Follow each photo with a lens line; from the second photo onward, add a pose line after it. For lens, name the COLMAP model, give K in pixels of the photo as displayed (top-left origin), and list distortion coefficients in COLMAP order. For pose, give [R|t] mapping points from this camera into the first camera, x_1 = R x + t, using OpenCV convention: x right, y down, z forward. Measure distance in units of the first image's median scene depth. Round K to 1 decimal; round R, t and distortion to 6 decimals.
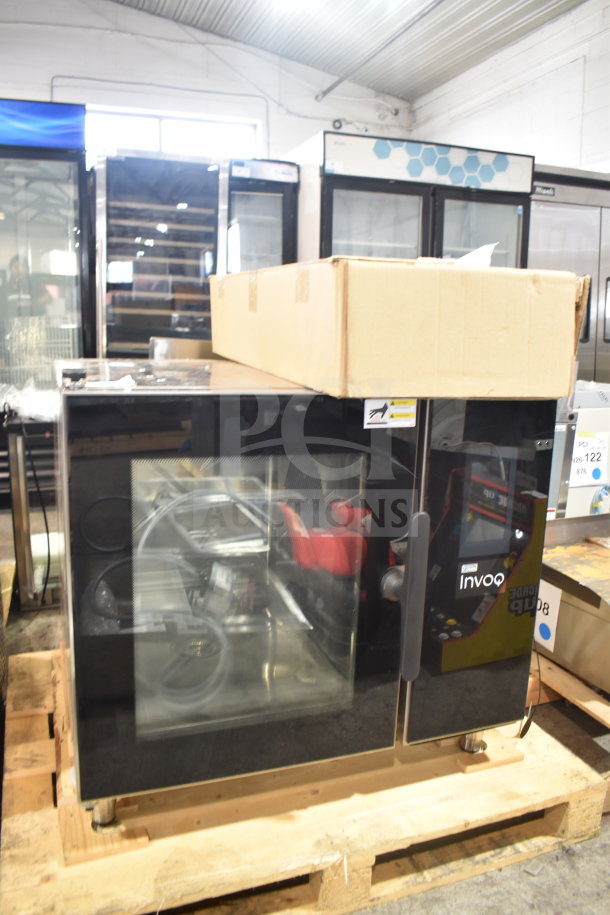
lens RADIAL K [[711.1, 0, 303.1], [0, 711.1, 460.5], [0, 0, 1]] dist [-0.089502, 0.009305]
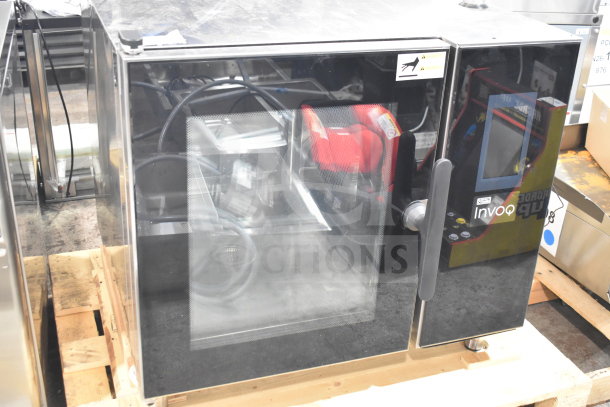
lens RADIAL K [[747.6, 0, 304.7], [0, 747.6, 202.4], [0, 0, 1]] dist [-0.056966, 0.000000]
pose [[0.999890, 0.014481, 0.003251, -0.036525], [-0.014831, 0.967078, 0.254047, -0.104147], [0.000535, -0.254068, 0.967186, -0.095721]]
